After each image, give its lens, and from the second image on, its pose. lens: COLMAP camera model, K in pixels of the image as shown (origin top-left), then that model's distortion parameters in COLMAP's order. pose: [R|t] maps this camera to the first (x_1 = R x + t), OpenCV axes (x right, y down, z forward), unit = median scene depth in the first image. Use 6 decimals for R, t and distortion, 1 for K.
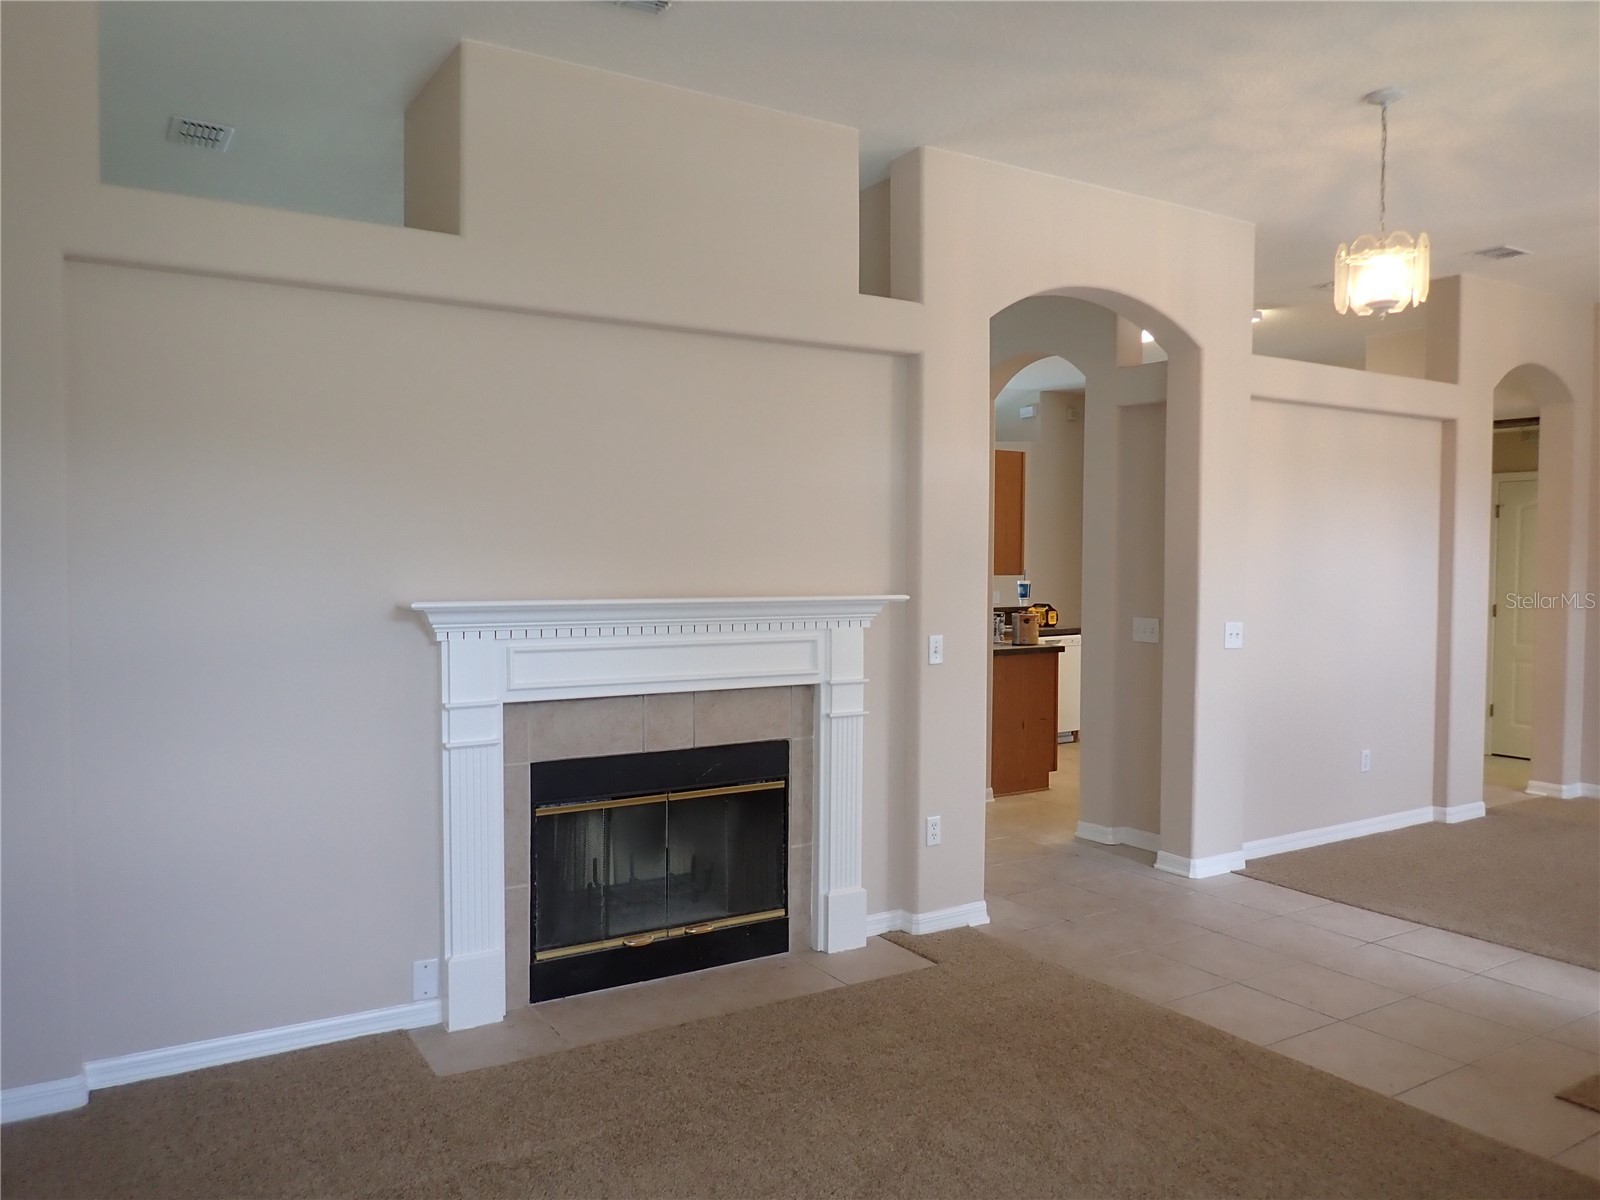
lens RADIAL K [[1172.3, 0, 790.4], [0, 1172.3, 602.6], [0, 0, 1]] dist [0.003837, -0.012914]
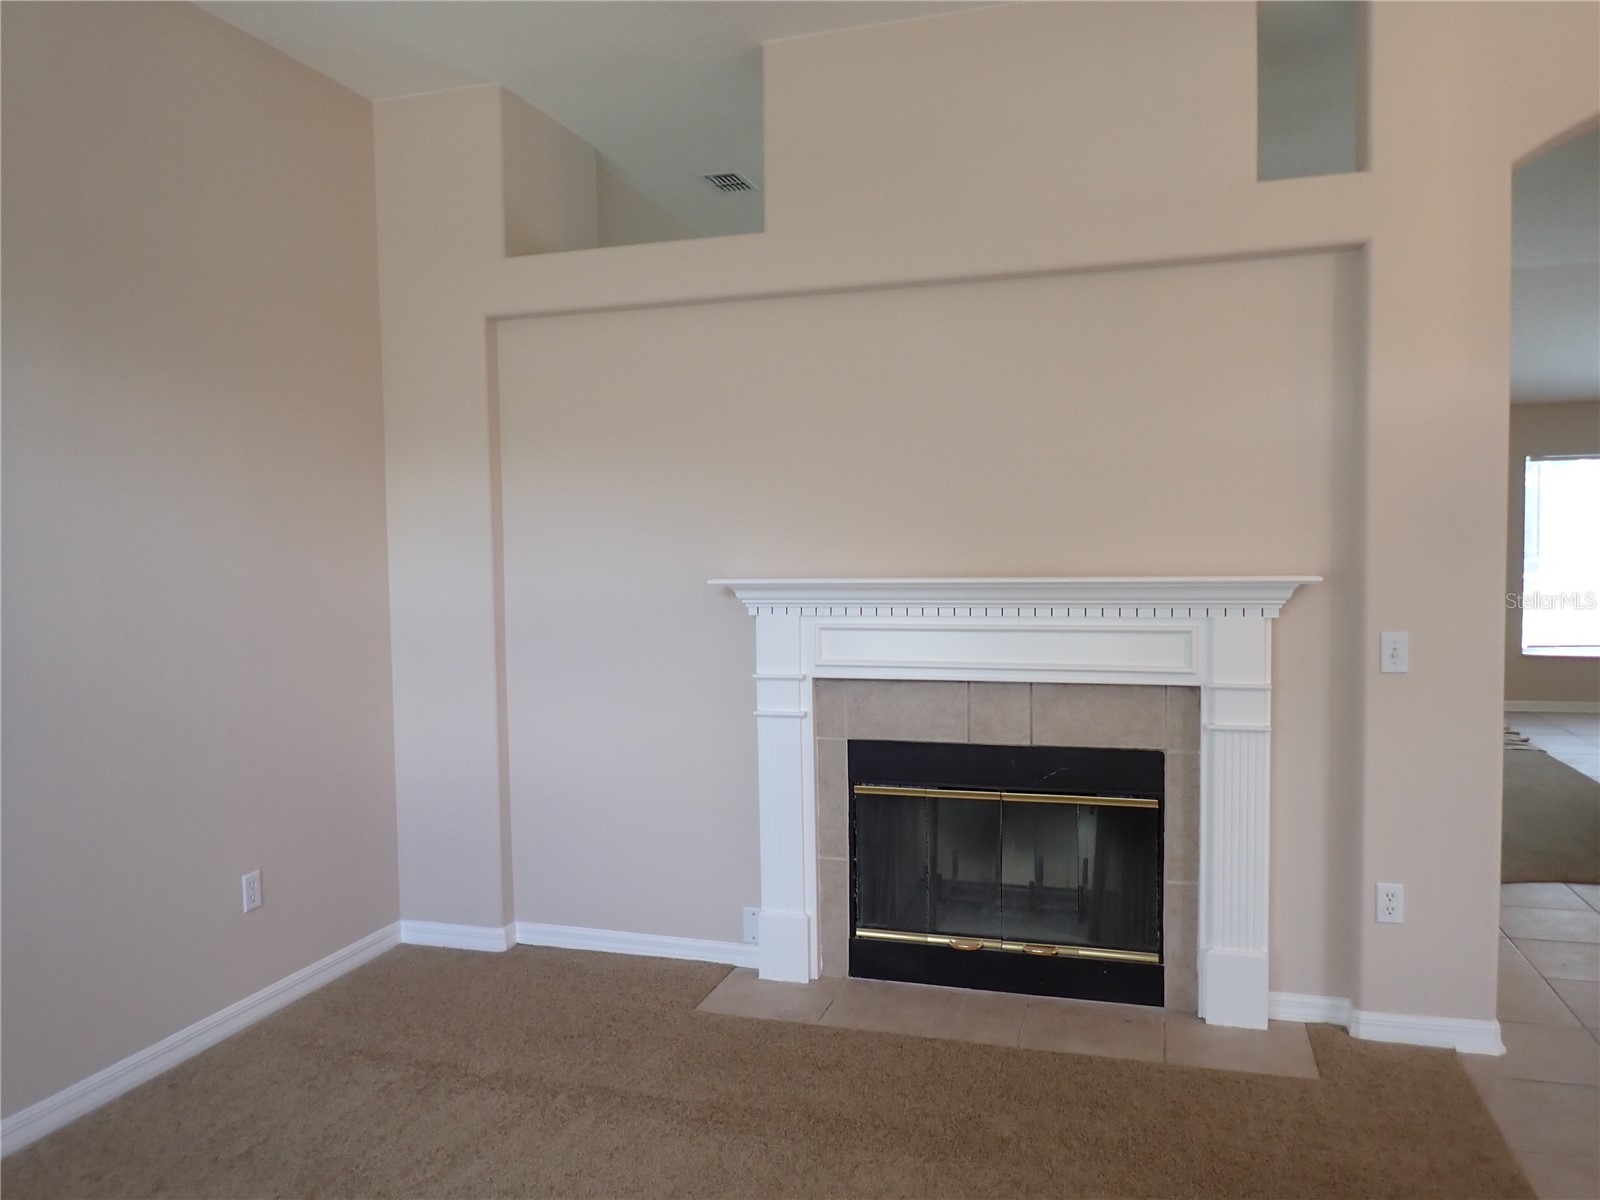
lens RADIAL K [[1172.3, 0, 798.6], [0, 1172.3, 602.7], [0, 0, 1]] dist [0.003837, -0.012914]
pose [[0.656401, 0.025304, -0.753988, 0.465579], [-0.008124, 0.999616, 0.026475, -0.006746], [0.754369, -0.011252, 0.656355, 0.280620]]
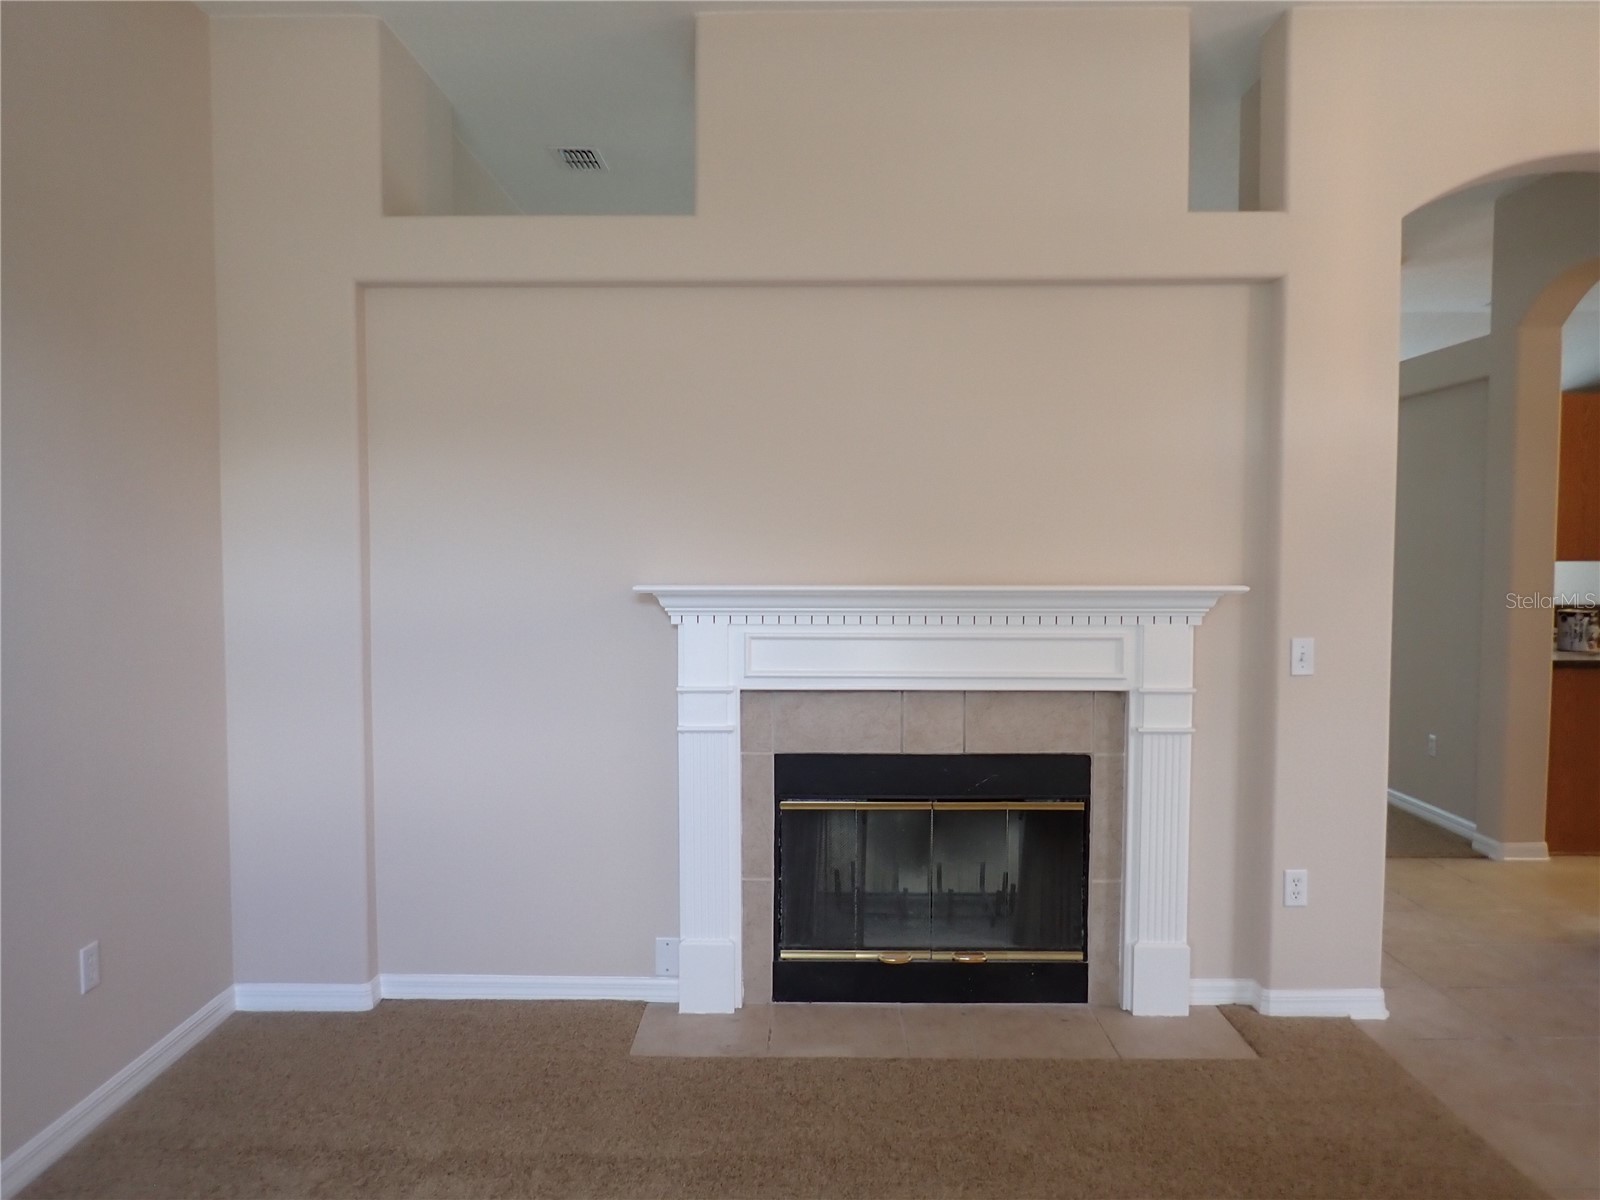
lens RADIAL K [[1172.3, 0, 795.3], [0, 1172.3, 602.7], [0, 0, 1]] dist [0.003837, -0.012914]
pose [[0.844339, 0.023633, -0.535288, 0.280481], [-0.015992, 0.999693, 0.018912, -0.005484], [0.535571, -0.007408, 0.844458, 0.178727]]
